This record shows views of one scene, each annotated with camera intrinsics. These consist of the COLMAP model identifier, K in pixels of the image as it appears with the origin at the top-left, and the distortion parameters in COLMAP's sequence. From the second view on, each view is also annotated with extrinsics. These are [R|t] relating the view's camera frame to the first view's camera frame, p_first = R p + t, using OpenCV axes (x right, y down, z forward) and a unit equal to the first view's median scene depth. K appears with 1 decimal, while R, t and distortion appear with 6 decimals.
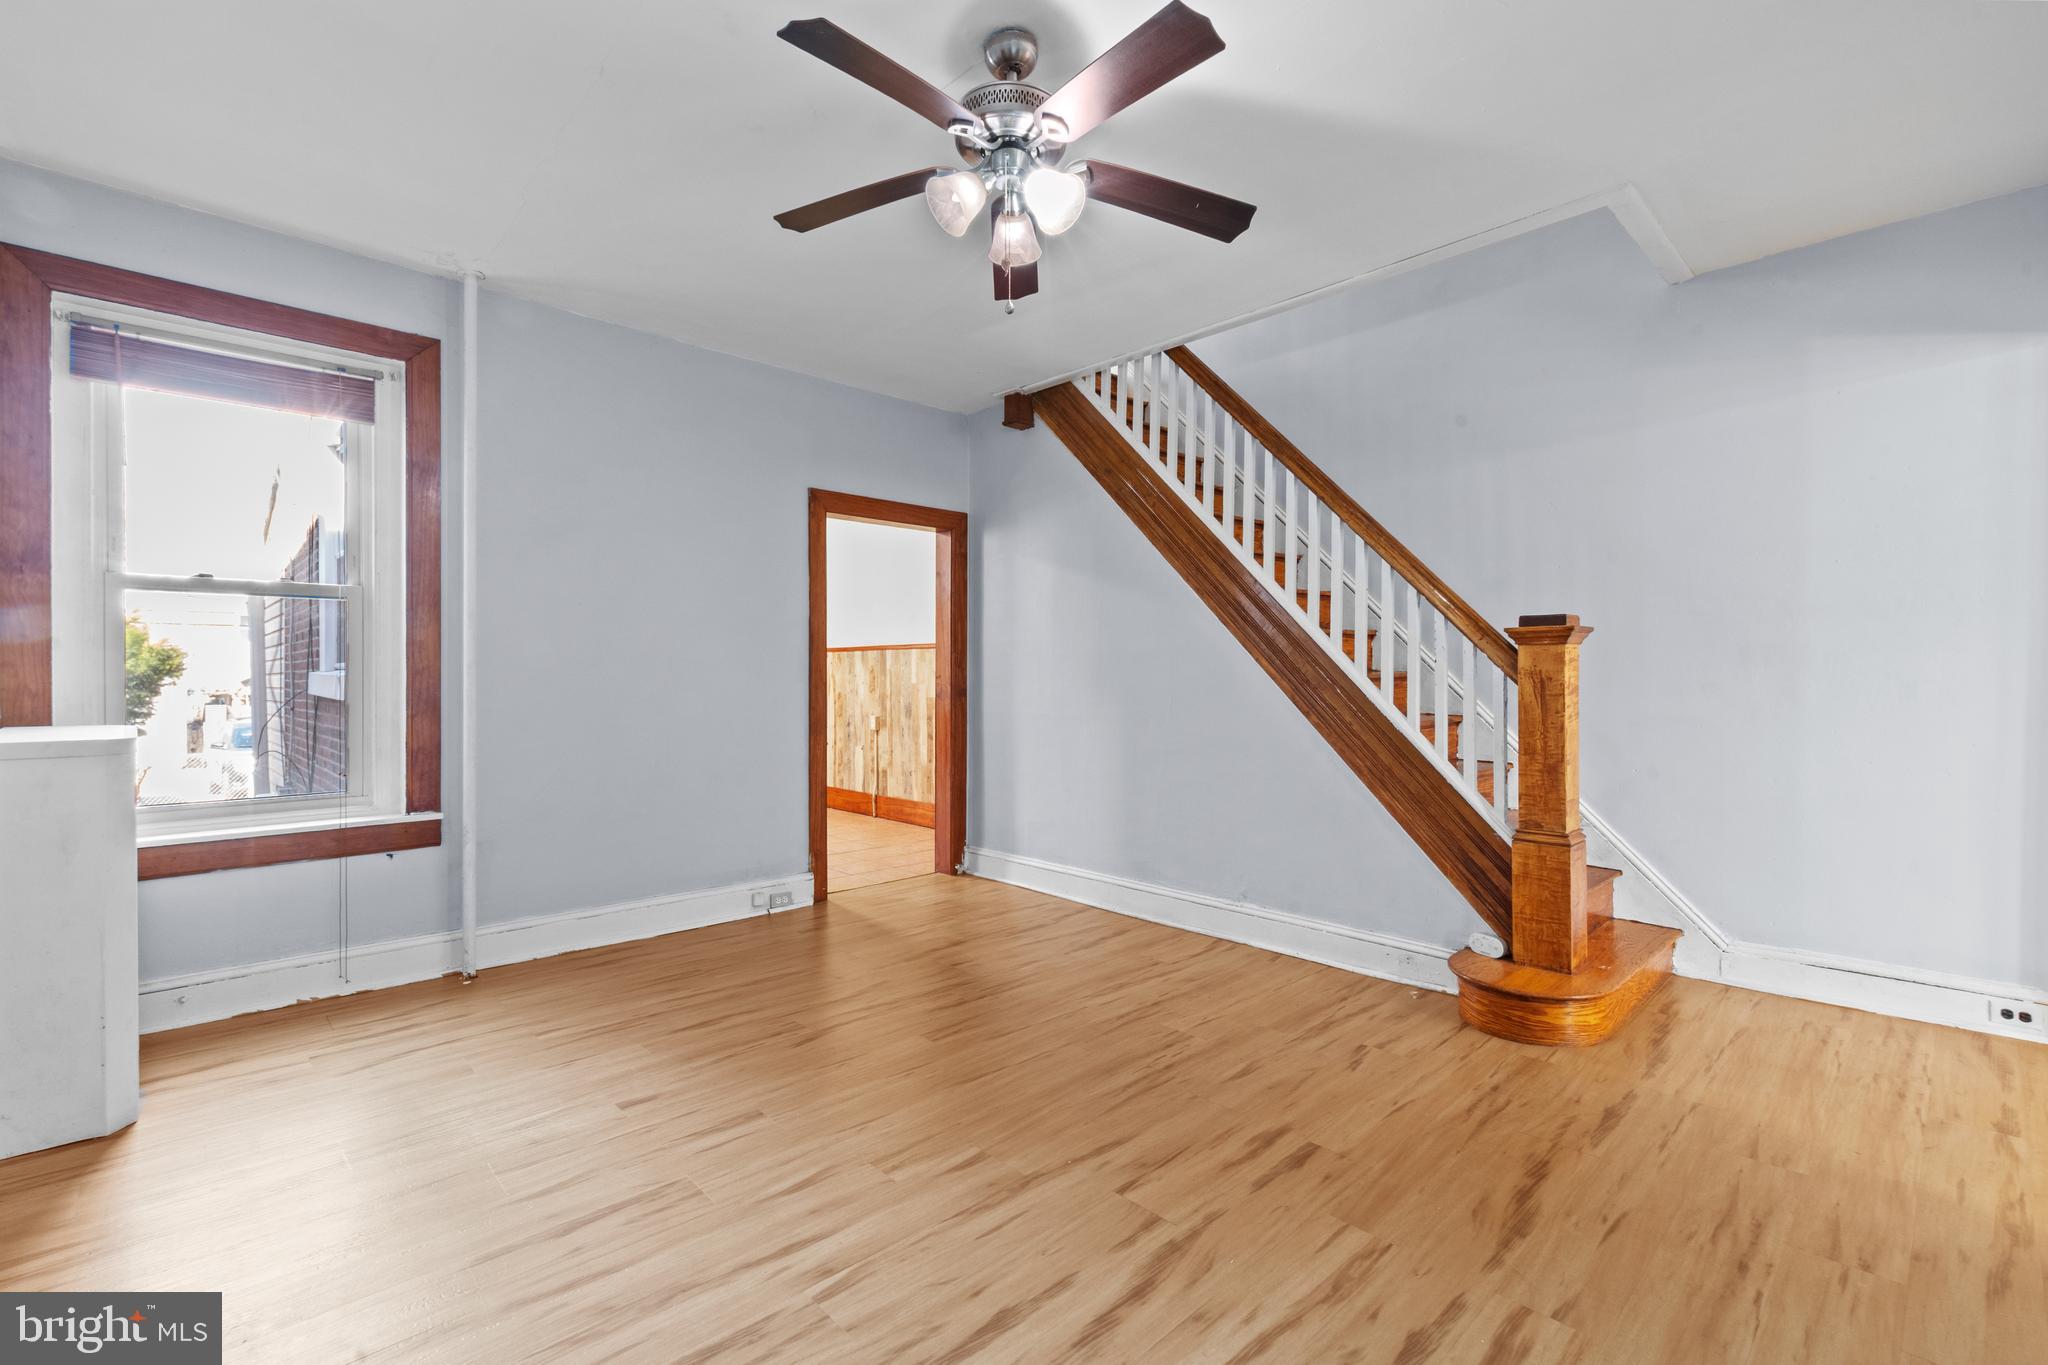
lens RADIAL K [[889.9, 0, 1018.7], [0, 889.9, 678.9], [0, 0, 1]] dist [0.000544, -0.000116]
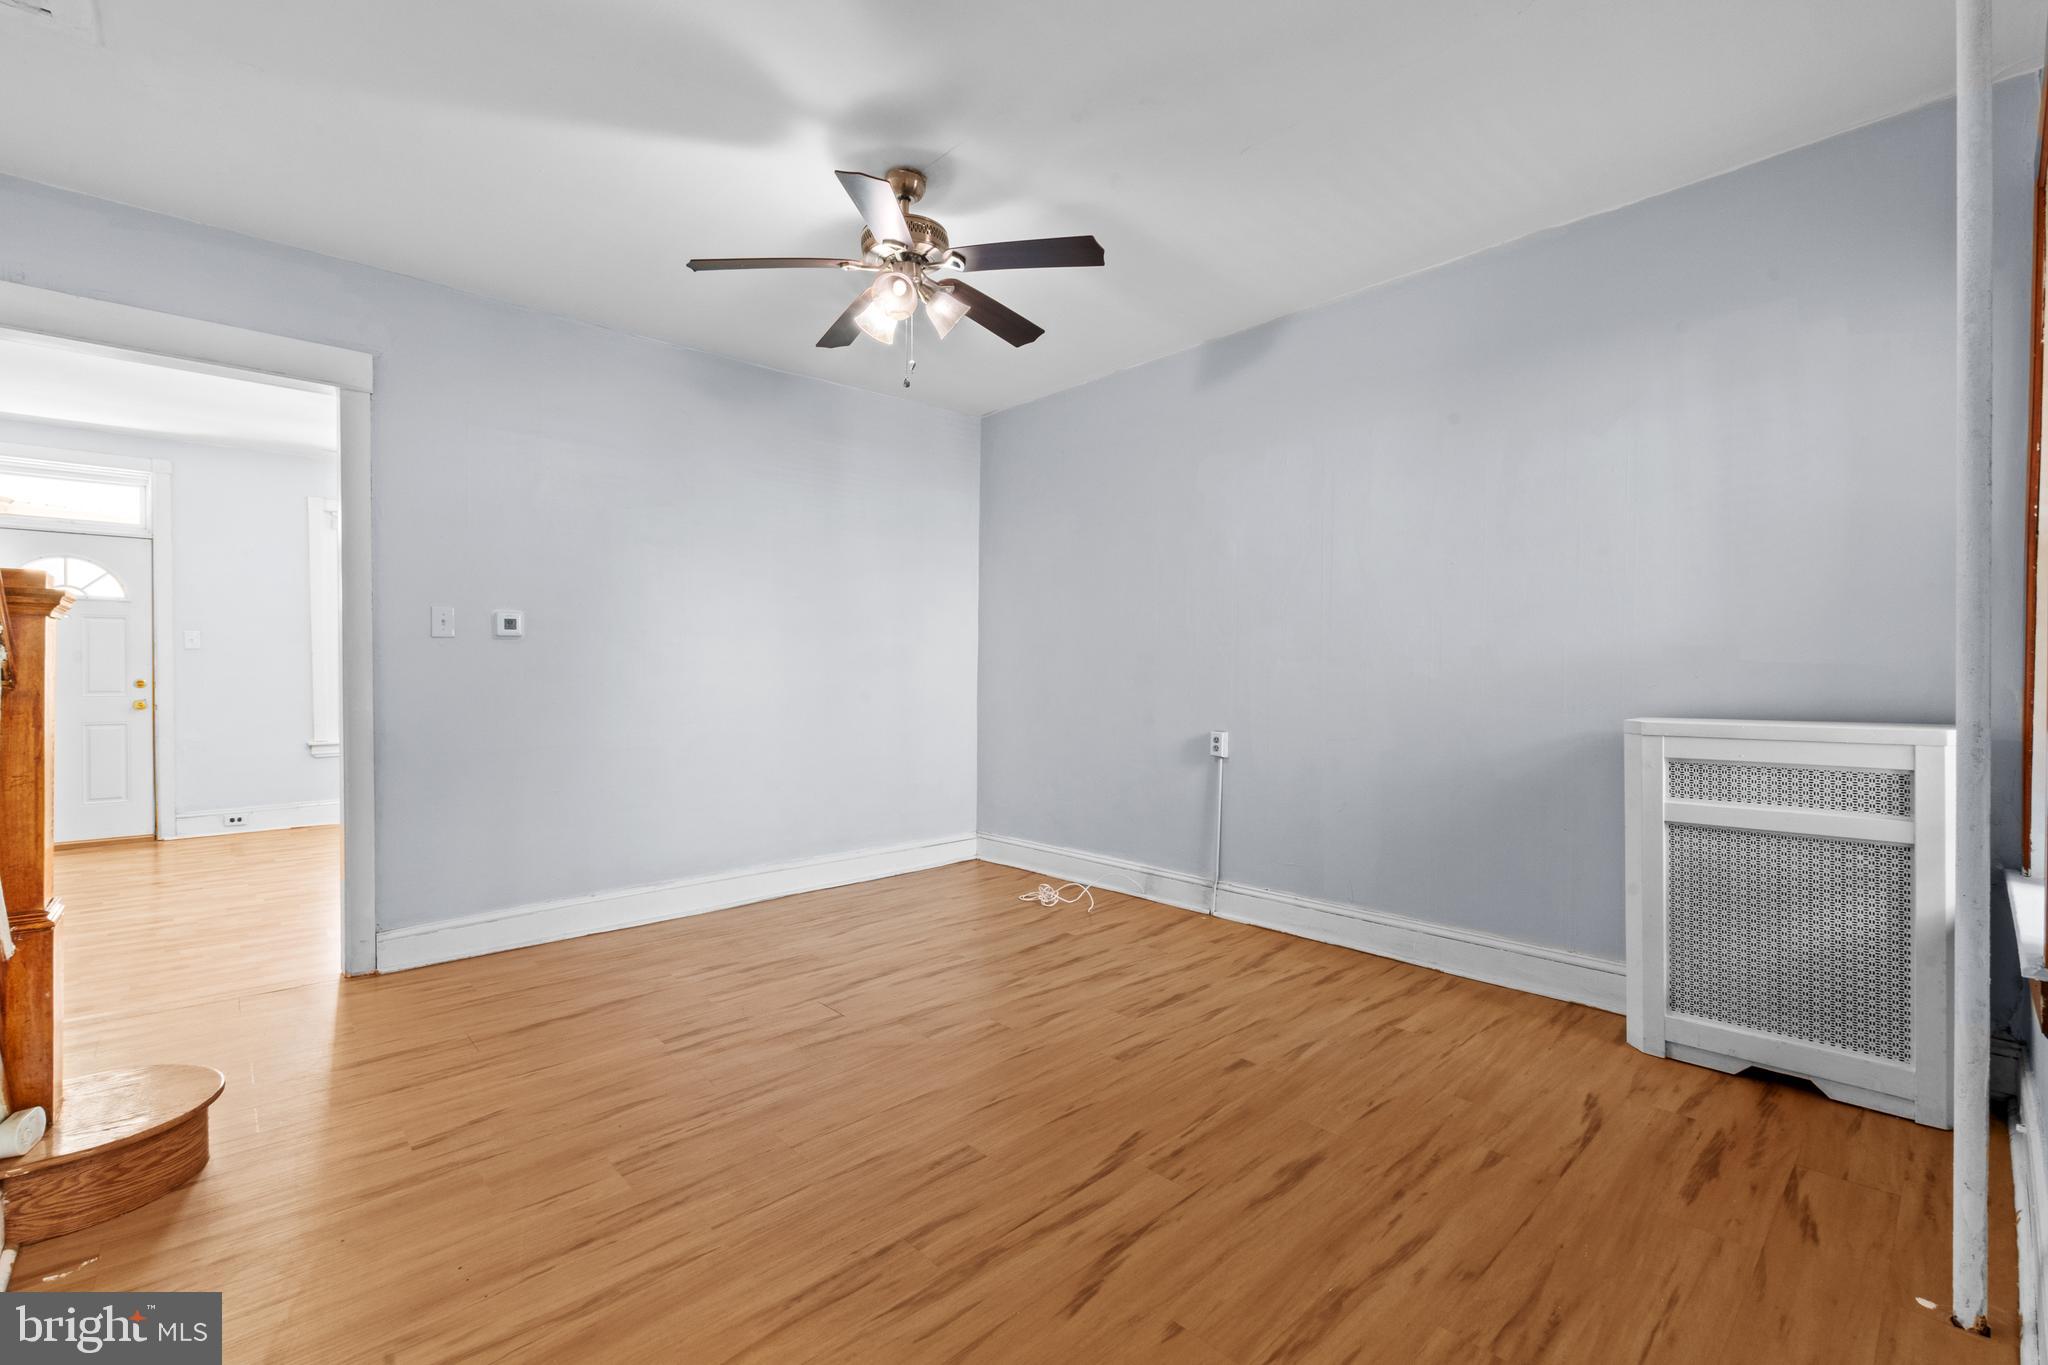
lens RADIAL K [[889.9, 0, 1029.5], [0, 889.9, 675.8], [0, 0, 1]] dist [0.000544, -0.000116]
pose [[-0.999899, -0.002971, 0.013930, -0.217594], [-0.002843, 0.999954, 0.009206, -0.012821], [-0.013957, 0.009165, -0.999861, 2.420516]]
